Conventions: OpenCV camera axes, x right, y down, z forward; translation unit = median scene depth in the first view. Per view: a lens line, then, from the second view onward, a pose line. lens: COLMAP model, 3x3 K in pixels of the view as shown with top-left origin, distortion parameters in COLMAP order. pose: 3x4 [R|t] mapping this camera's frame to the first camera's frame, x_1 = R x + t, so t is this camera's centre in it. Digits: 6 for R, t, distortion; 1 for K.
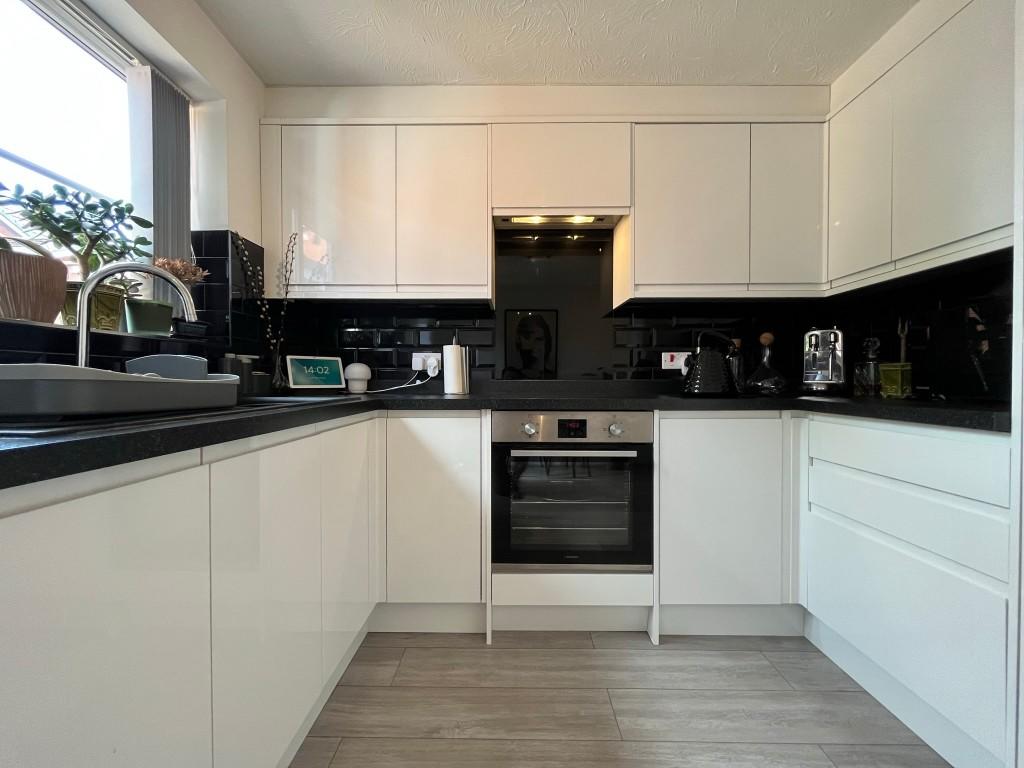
lens RADIAL K [[411.5, 0, 509.3], [0, 411.5, 385.5], [0, 0, 1]] dist [-0.006623, 0.000739]
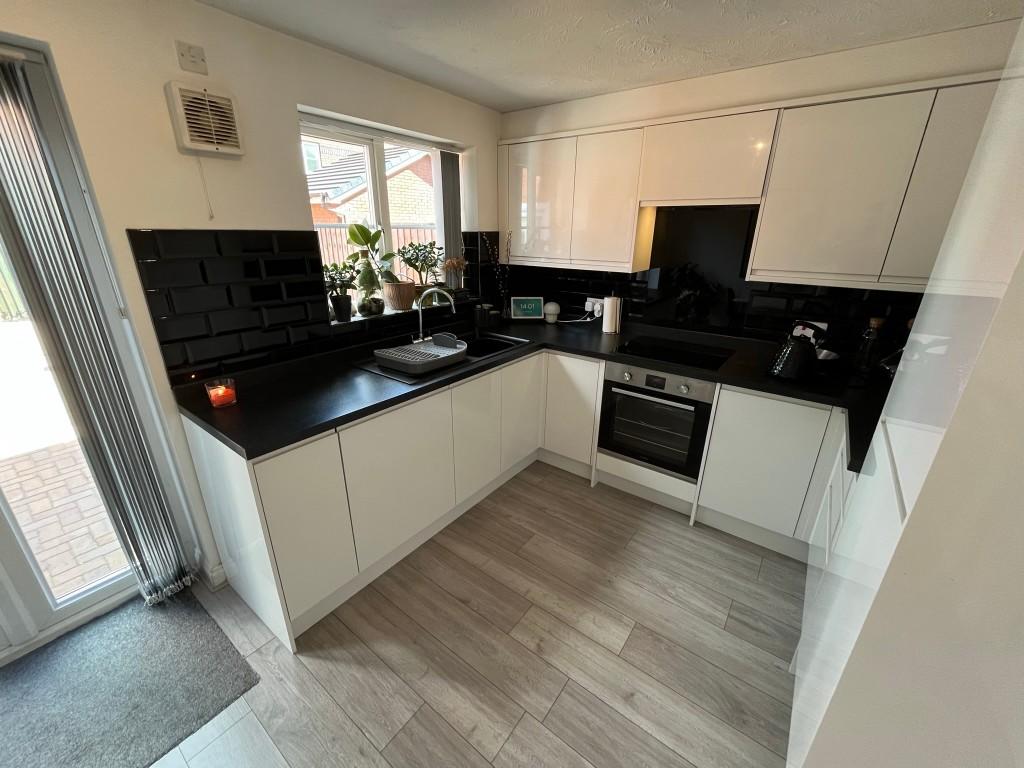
lens RADIAL K [[411.5, 0, 509.9], [0, 411.5, 384.8], [0, 0, 1]] dist [-0.006623, 0.000739]
pose [[0.806511, 0.215381, -0.550591, 0.535455], [-0.018449, 0.939997, 0.340684, -0.371947], [0.590931, -0.264608, 0.762092, -0.432291]]
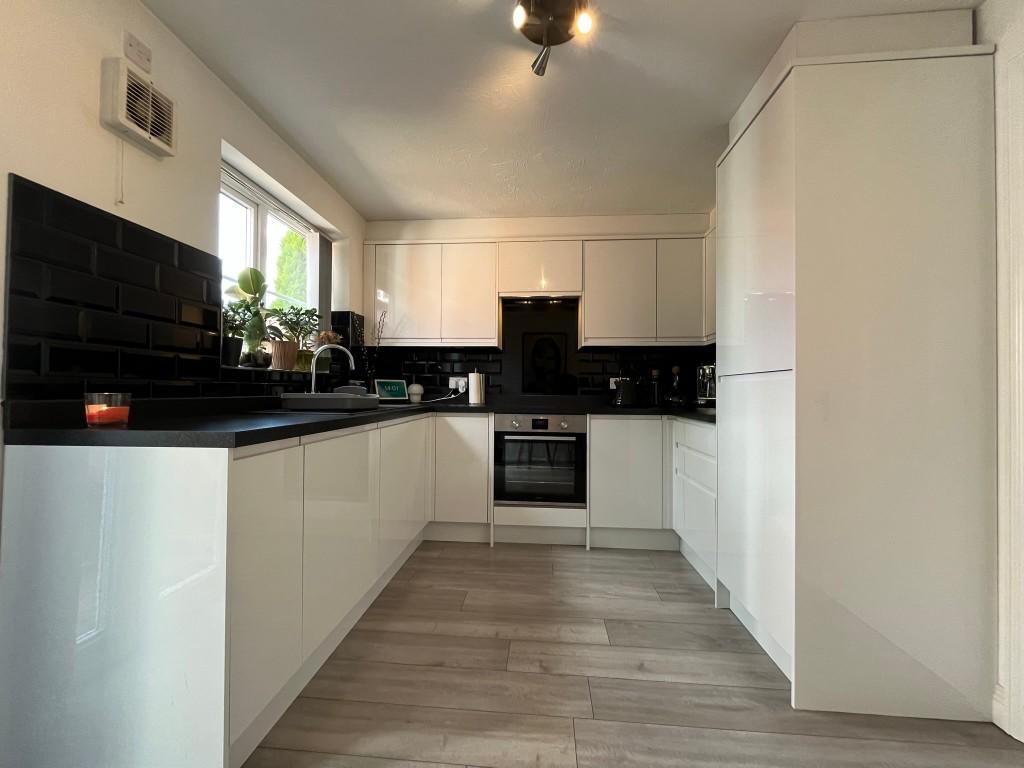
lens RADIAL K [[411.5, 0, 508.4], [0, 411.5, 385.3], [0, 0, 1]] dist [-0.006623, 0.000739]
pose [[0.997418, 0.007413, -0.071430, 0.139290], [-0.009244, 0.999636, -0.025333, -0.015355], [0.071216, 0.025928, 0.997124, -0.750385]]
